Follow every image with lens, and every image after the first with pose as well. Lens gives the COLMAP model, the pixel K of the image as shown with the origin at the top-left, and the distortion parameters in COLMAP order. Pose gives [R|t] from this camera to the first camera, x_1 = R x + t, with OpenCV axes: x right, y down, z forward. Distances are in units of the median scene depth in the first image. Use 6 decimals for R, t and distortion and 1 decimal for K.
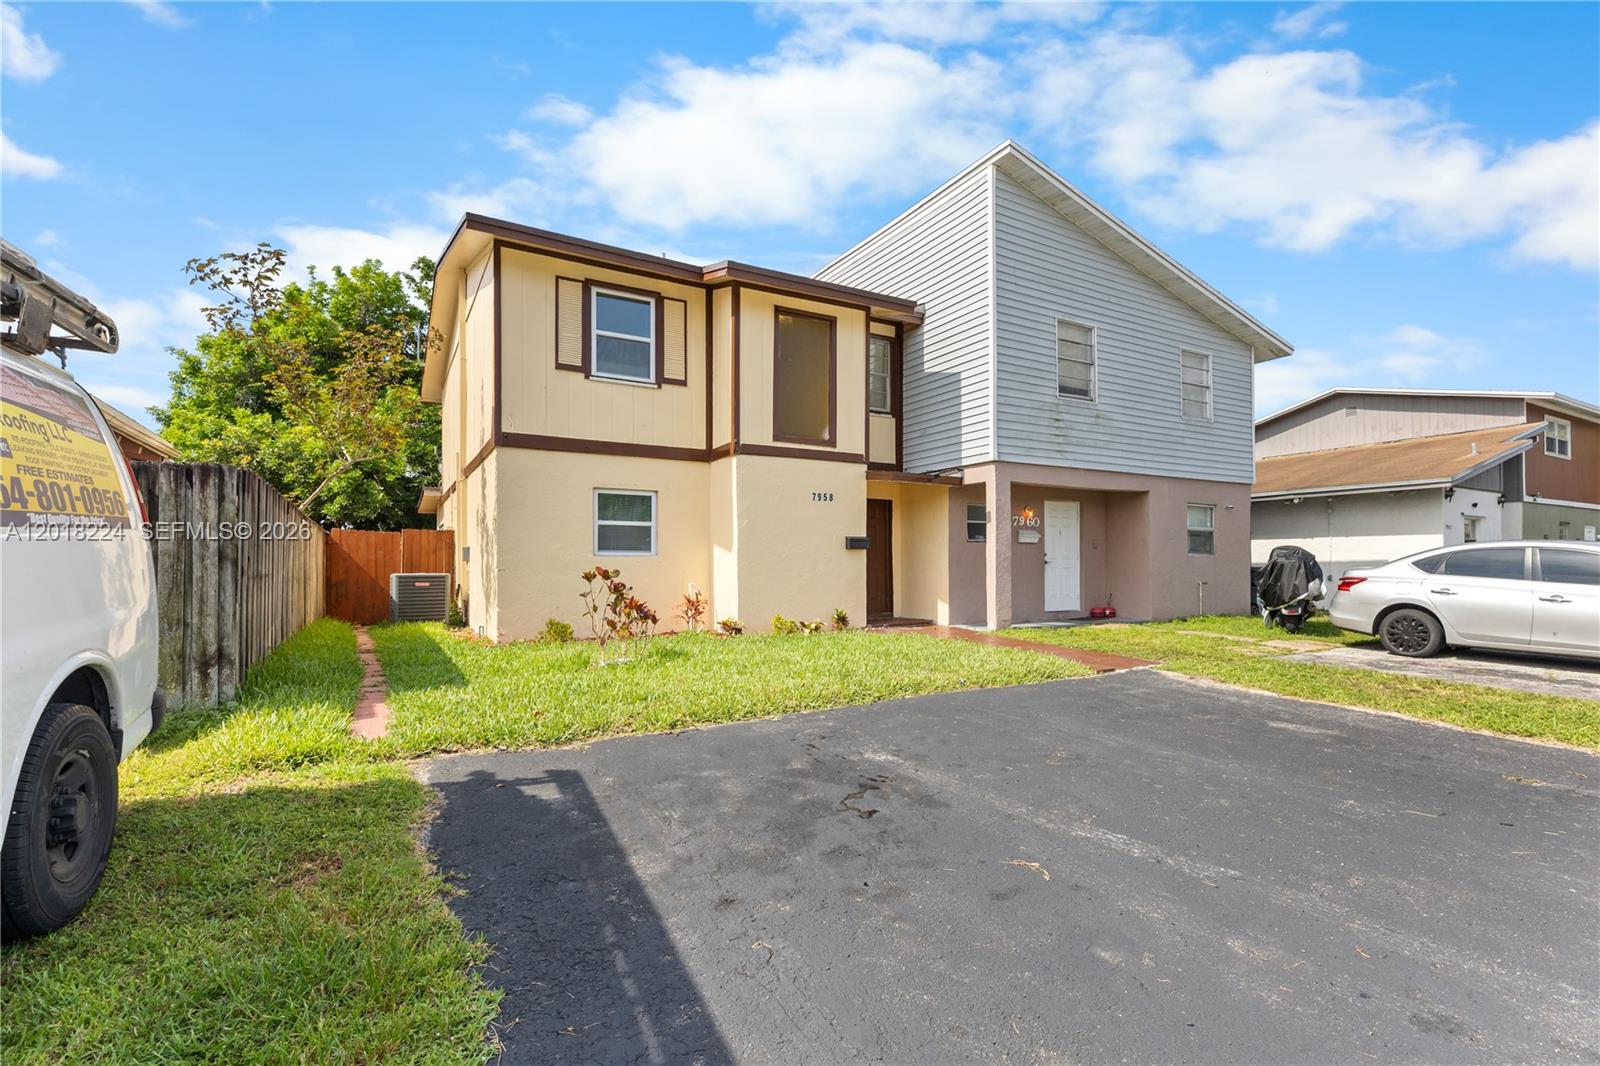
lens RADIAL K [[734.4, 0, 803.1], [0, 734.4, 562.8], [0, 0, 1]] dist [0.000681, -0.000027]
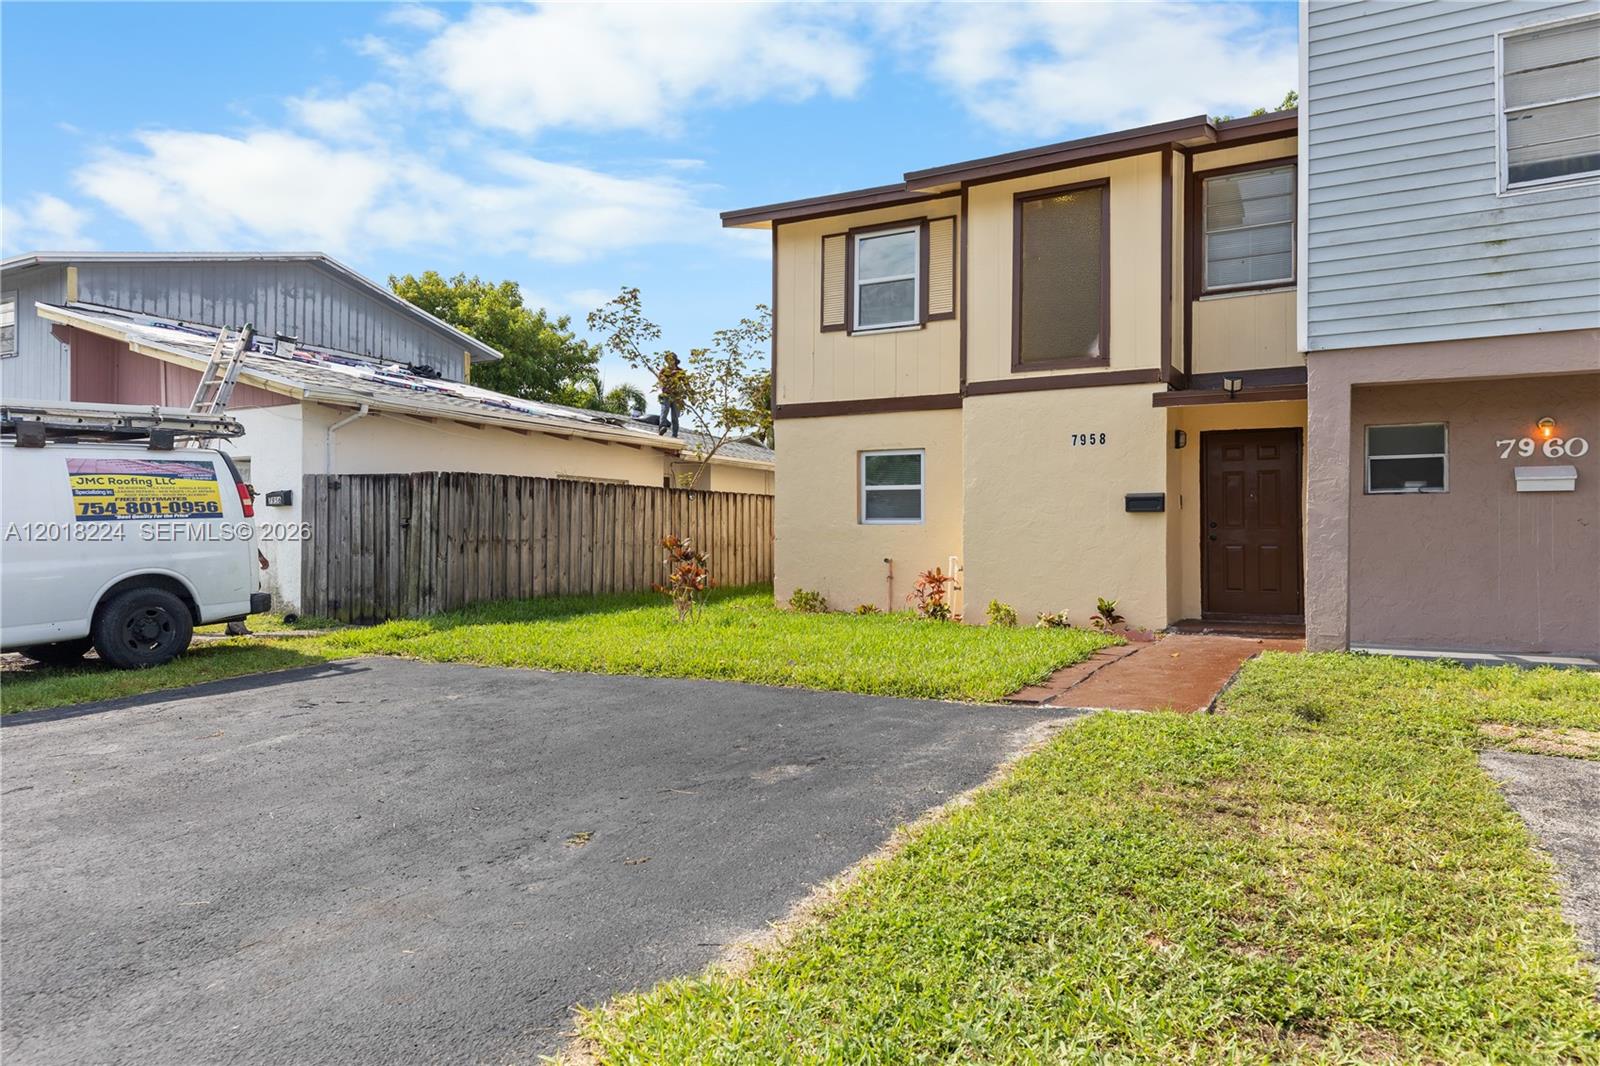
lens RADIAL K [[1035.9, 0, 800.0], [0, 1035.9, 533.0], [0, 0, 1]] dist [0.027629, -0.001336]
pose [[0.498894, 0.002586, -0.866659, 0.781875], [0.000564, 0.999994, 0.003308, -0.002810], [0.866663, -0.002139, 0.498890, 0.269540]]
